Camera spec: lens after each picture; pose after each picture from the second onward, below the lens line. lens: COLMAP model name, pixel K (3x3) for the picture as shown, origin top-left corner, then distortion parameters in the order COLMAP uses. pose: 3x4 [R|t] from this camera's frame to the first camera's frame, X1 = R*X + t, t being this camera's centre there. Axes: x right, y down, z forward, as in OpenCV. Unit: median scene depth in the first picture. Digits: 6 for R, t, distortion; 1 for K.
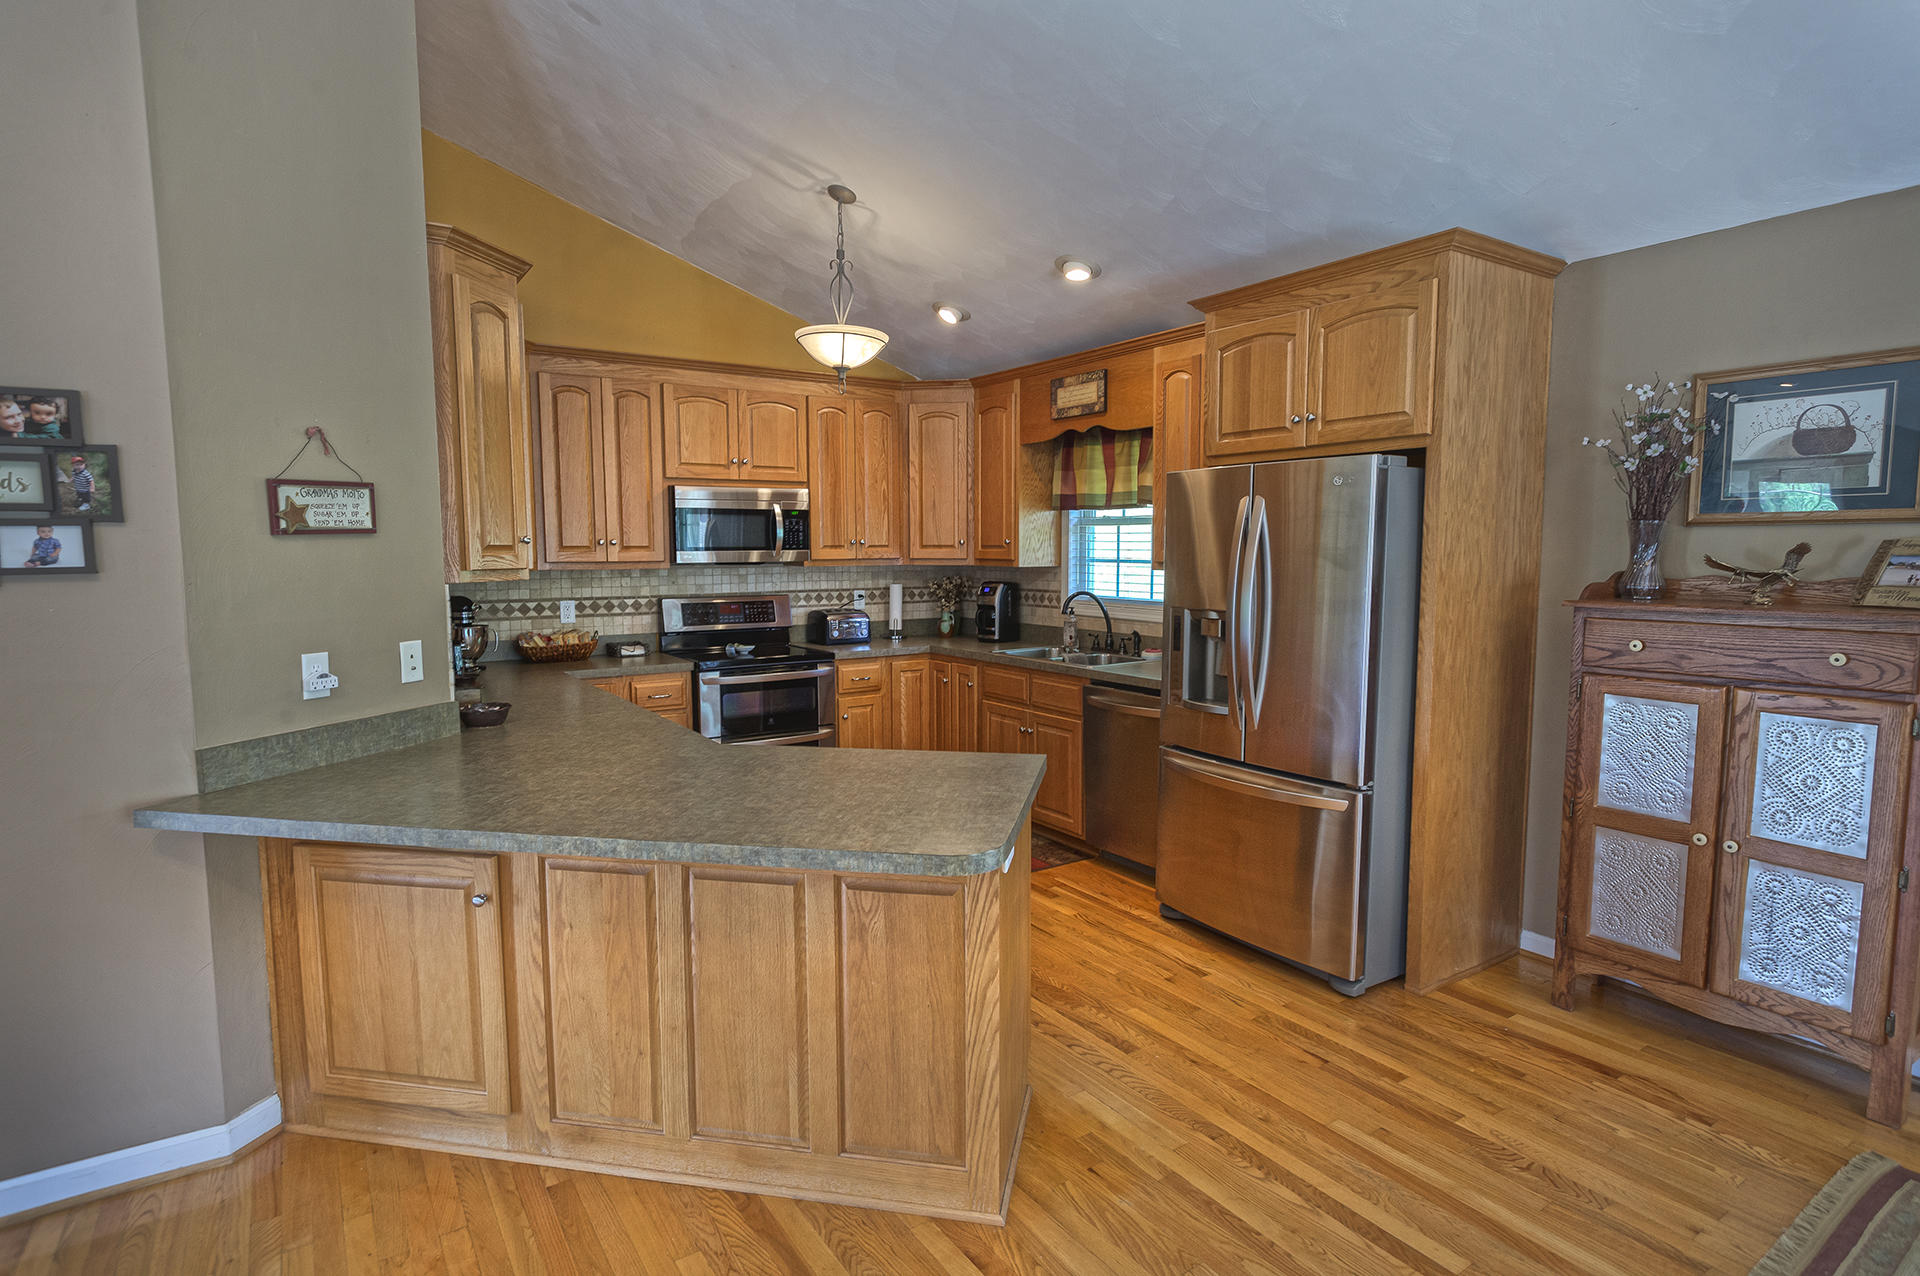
lens RADIAL K [[984.0, 0, 955.1], [0, 984.0, 639.1], [0, 0, 1]] dist [0.000769, -0.000035]
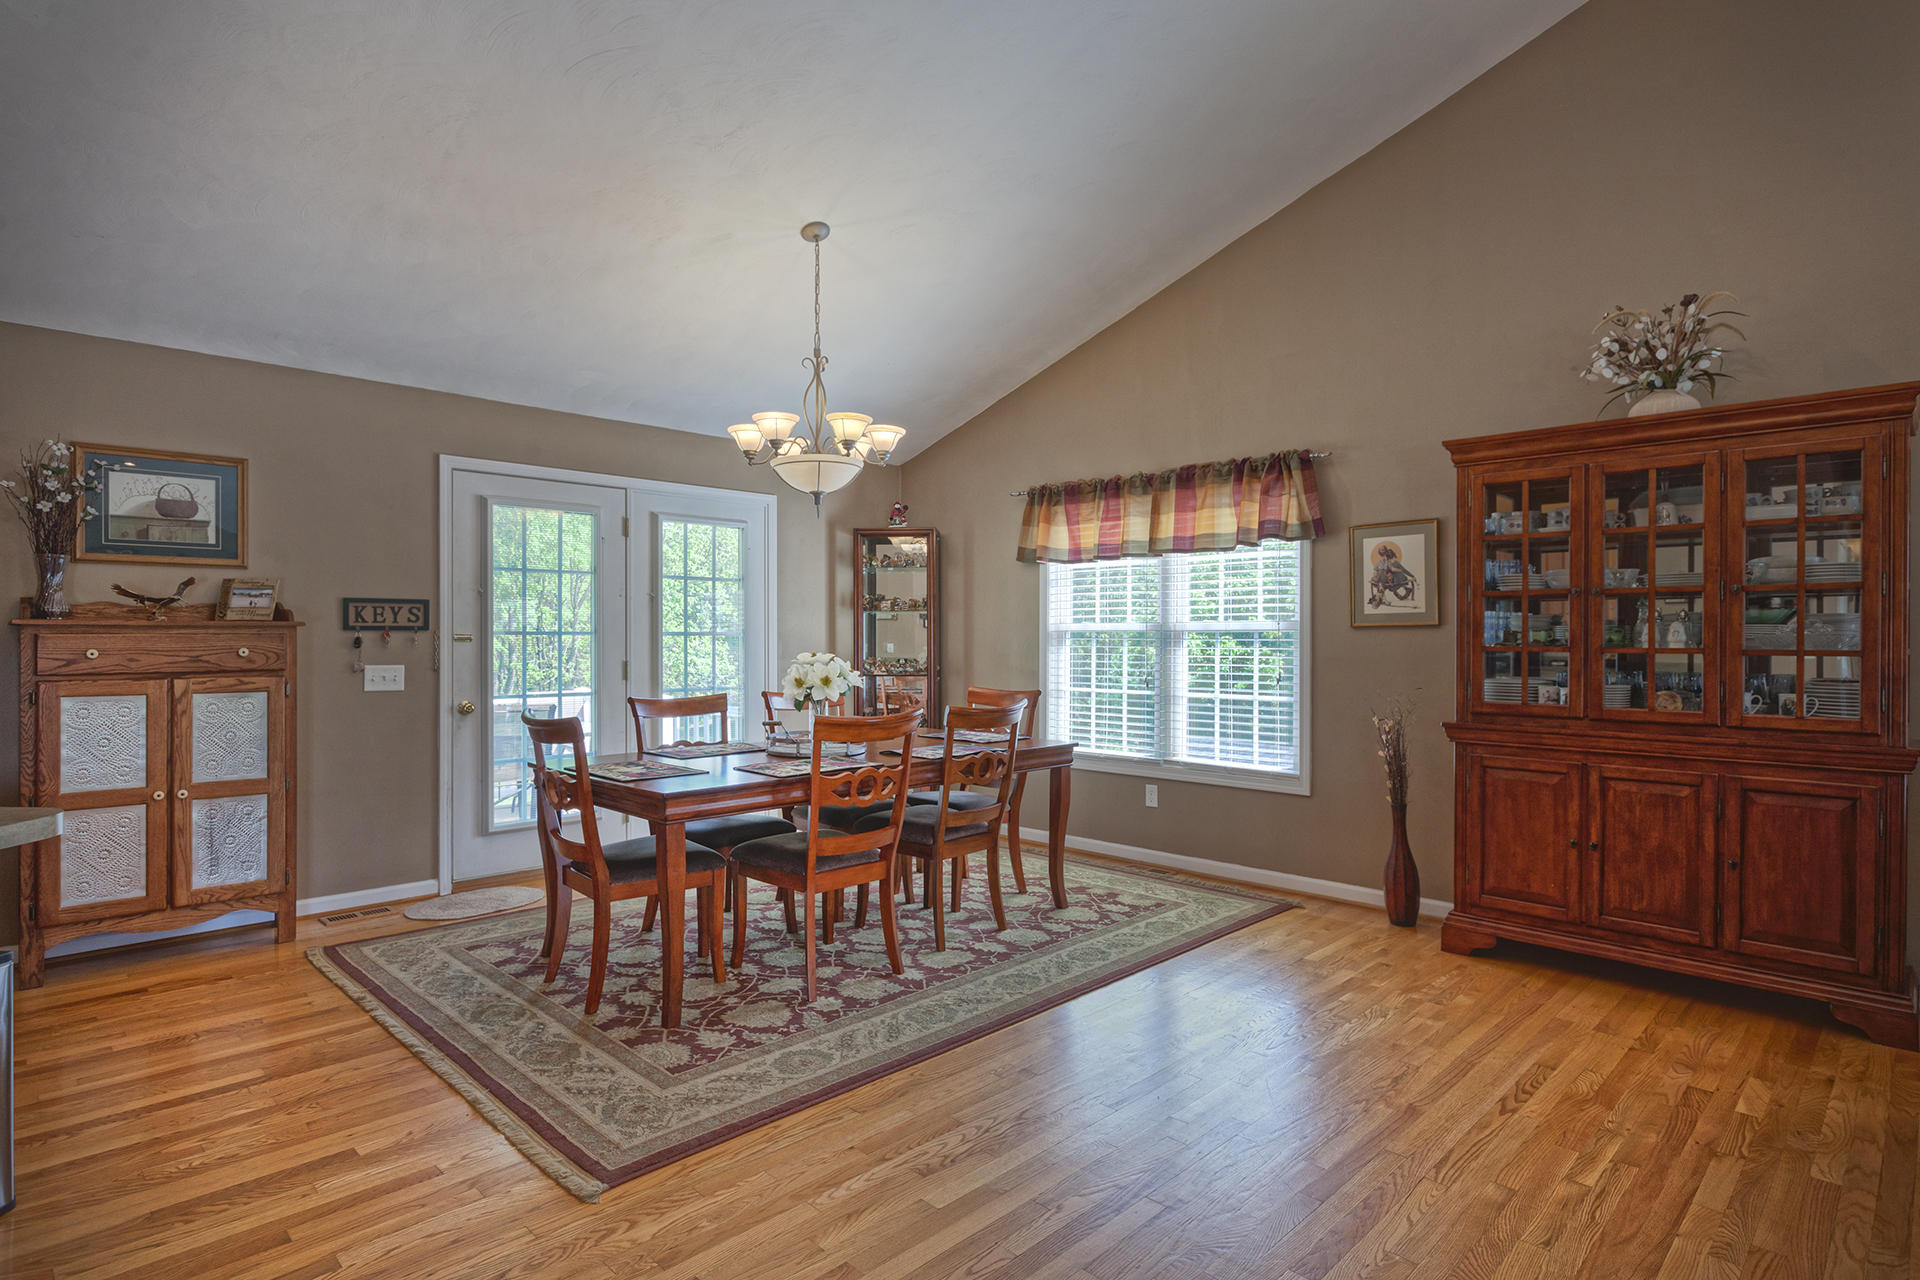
lens RADIAL K [[995.2, 0, 951.9], [0, 995.2, 638.6], [0, 0, 1]] dist [-0.000992, -0.000147]
pose [[-0.188805, 0.003728, 0.982008, -0.406261], [0.095385, 0.995334, 0.014560, 0.039915], [-0.977371, 0.096418, -0.188279, 0.098745]]
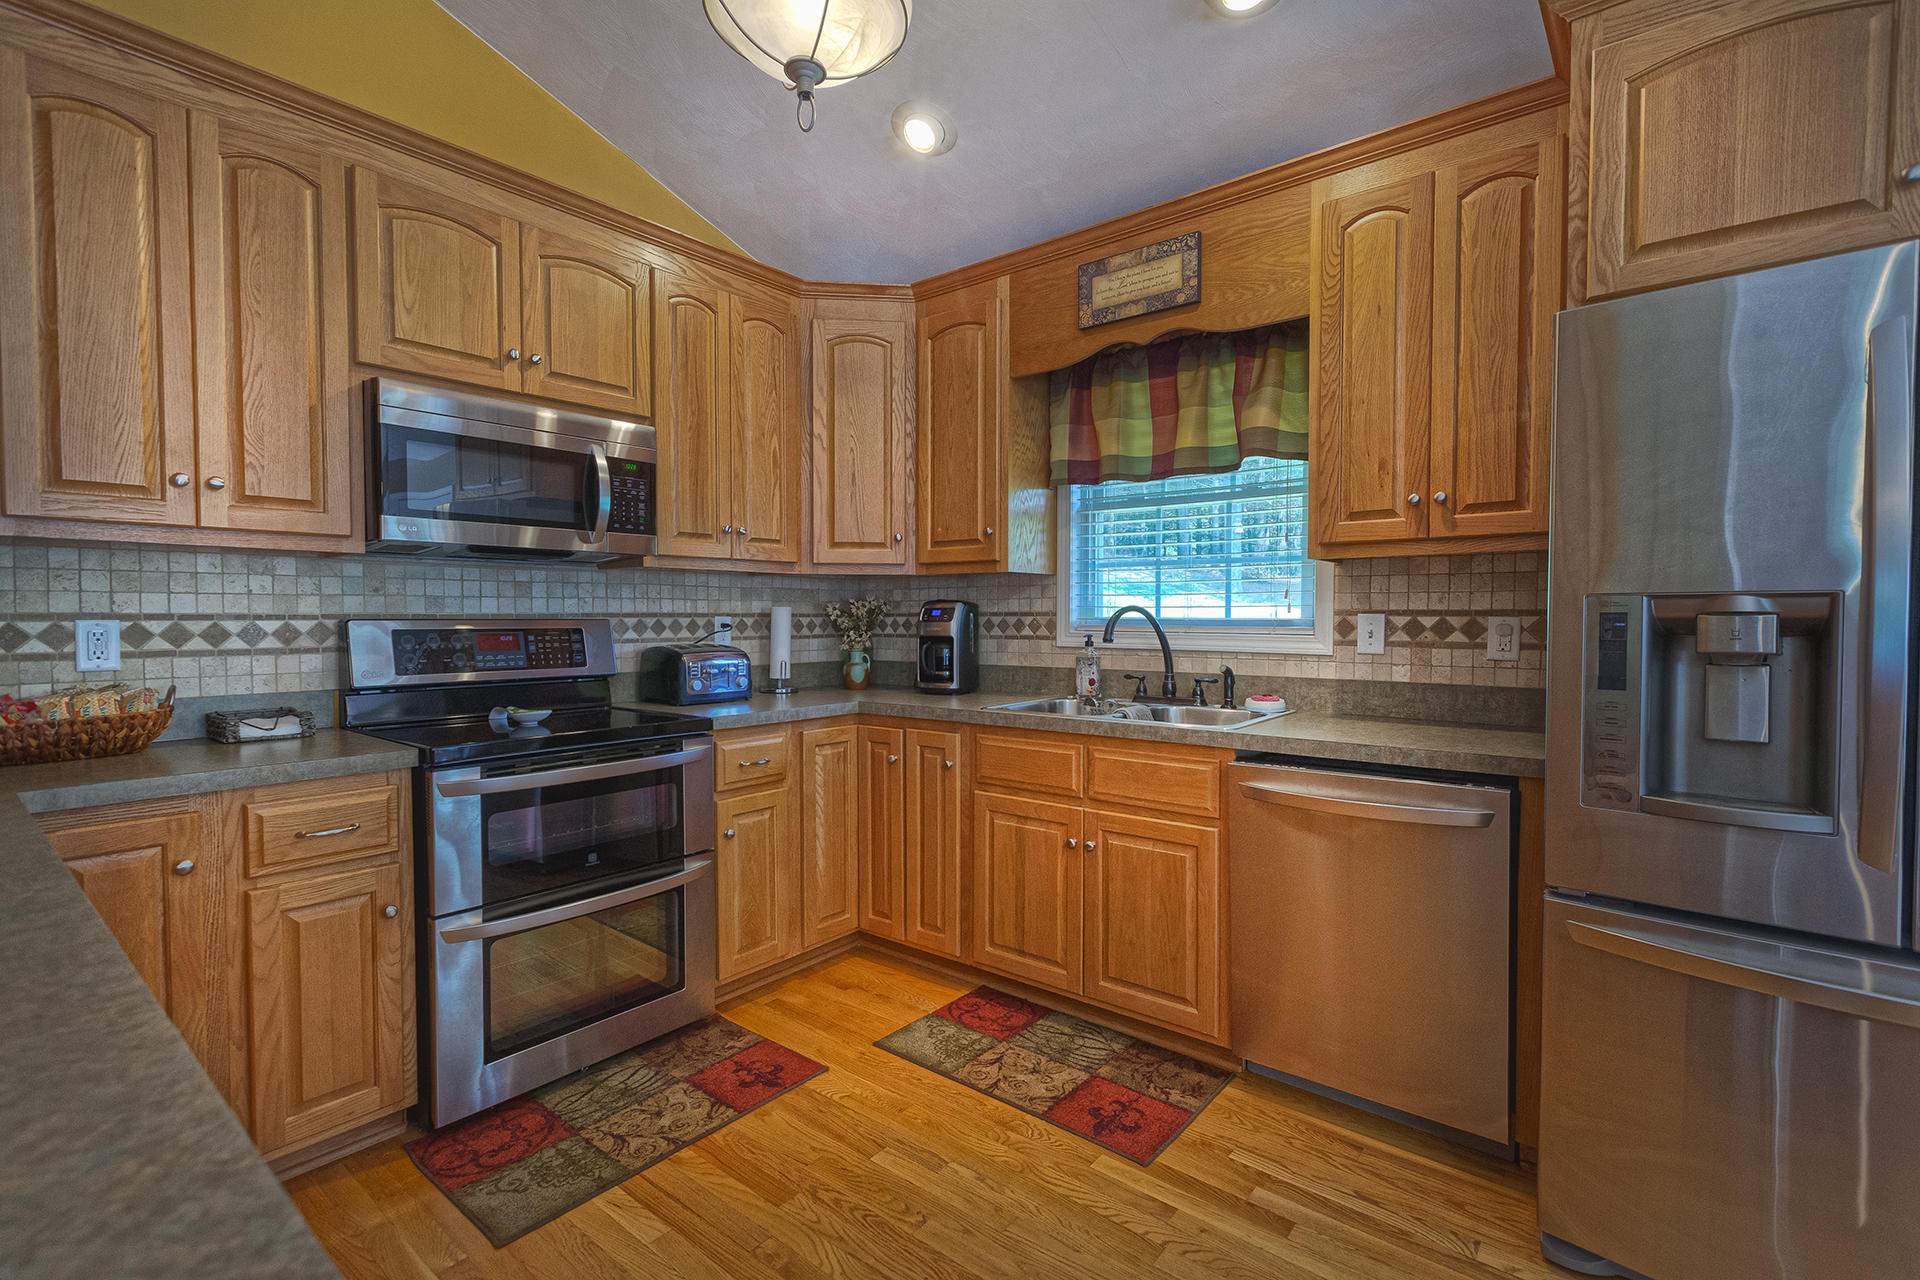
lens RADIAL K [[861.1, 0, 952.0], [0, 861.1, 640.4], [0, 0, 1]] dist [0.001996, -0.000319]
pose [[0.958027, -0.006647, 0.286599, -0.132210], [0.026105, 0.997600, -0.064128, 0.004949], [-0.285485, 0.068919, 0.955902, 0.503933]]
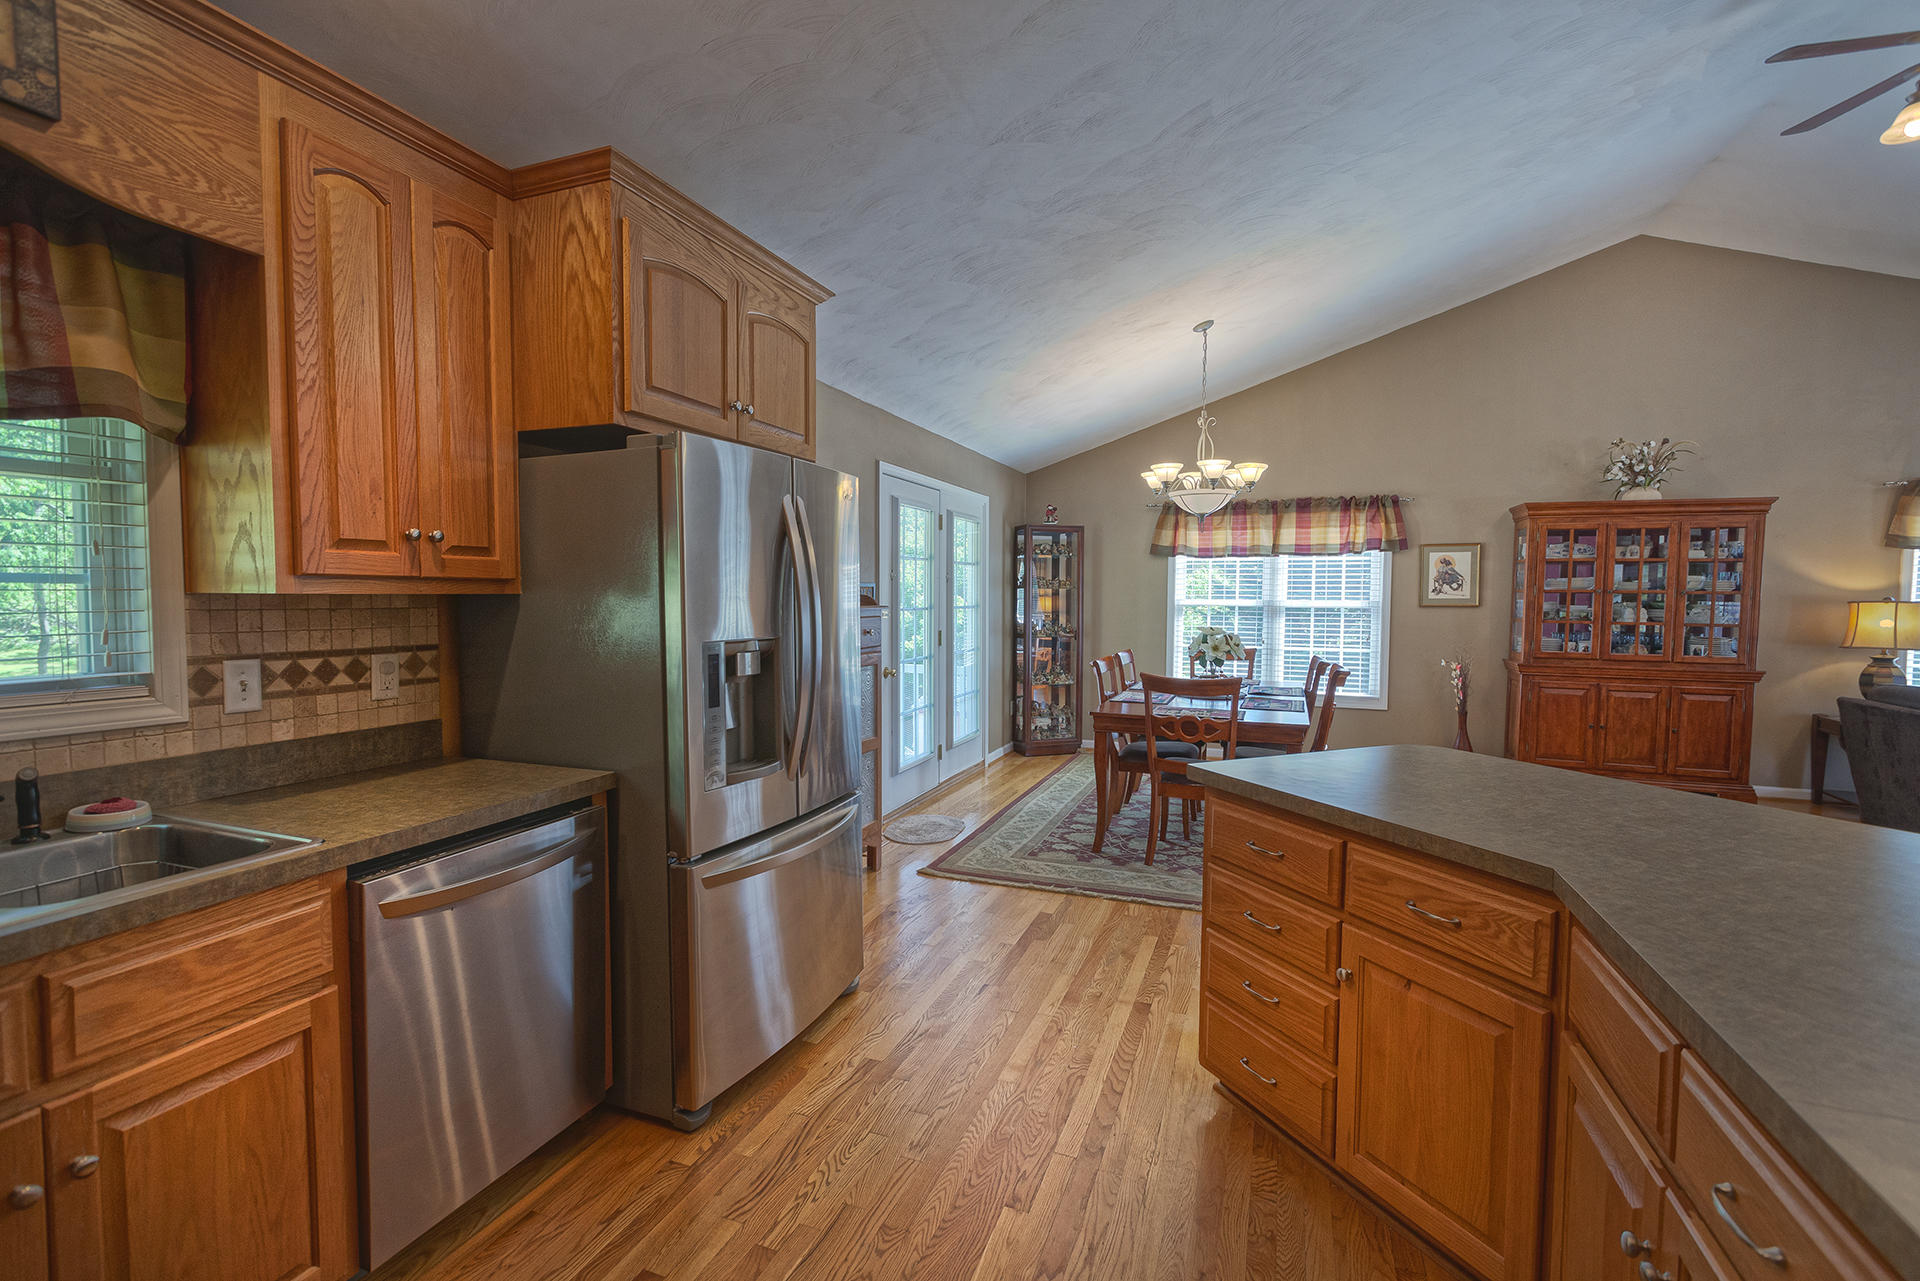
lens RADIAL K [[858.0, 0, 953.0], [0, 858.0, 640.3], [0, 0, 1]] dist [-0.002505, -0.000244]
pose [[-0.570496, -0.044864, 0.820074, -0.243105], [0.075223, 0.991456, 0.106569, -0.059099], [-0.817848, 0.122485, -0.562247, 0.853122]]
